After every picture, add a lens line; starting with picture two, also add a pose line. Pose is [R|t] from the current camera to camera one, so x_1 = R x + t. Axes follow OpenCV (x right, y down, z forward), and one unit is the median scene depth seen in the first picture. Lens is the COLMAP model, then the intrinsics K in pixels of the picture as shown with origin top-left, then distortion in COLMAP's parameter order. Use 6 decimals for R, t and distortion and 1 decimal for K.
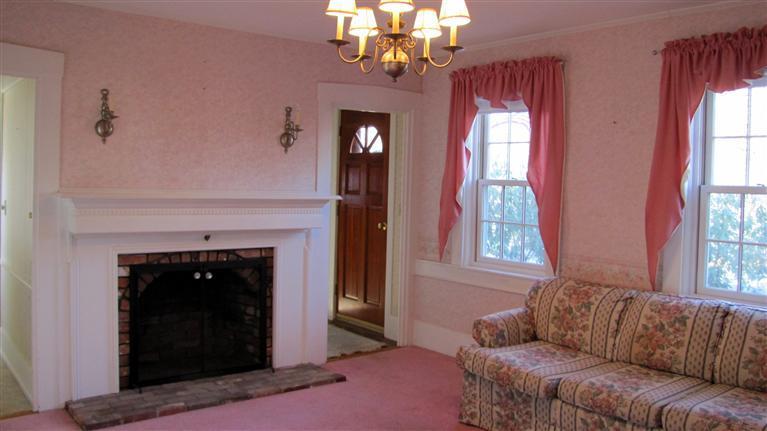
lens RADIAL K [[670.2, 0, 388.7], [0, 670.2, 200.2], [0, 0, 1]] dist [-0.189065, 0.177334]
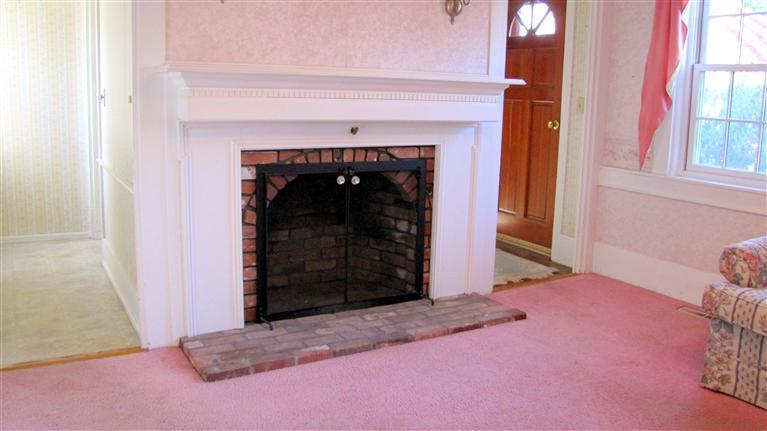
lens RADIAL K [[670.2, 0, 388.7], [0, 670.2, 200.2], [0, 0, 1]] dist [-0.189065, 0.177334]
pose [[0.989510, 0.025884, -0.142126, -0.126542], [-0.007283, 0.991505, 0.129866, 0.036702], [0.144280, -0.127468, 0.981293, 0.243522]]
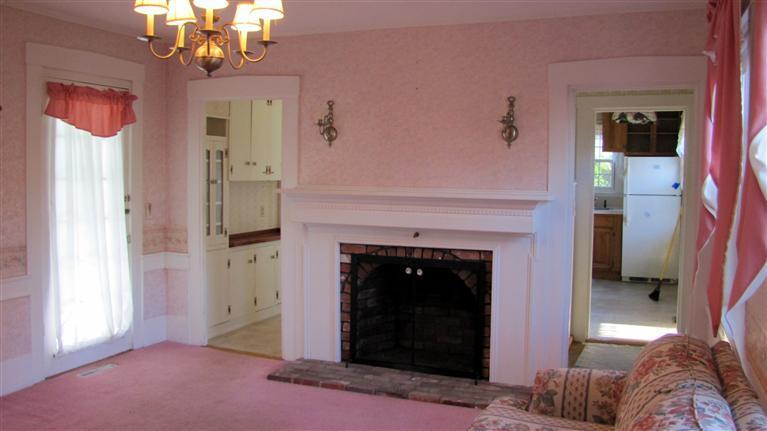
lens RADIAL K [[670.2, 0, 388.7], [0, 670.2, 200.2], [0, 0, 1]] dist [-0.189065, 0.177334]
pose [[0.486575, 0.020705, -0.873393, 0.620040], [-0.022313, 0.999688, 0.011269, -0.007314], [0.873354, 0.014005, 0.486885, 0.470874]]
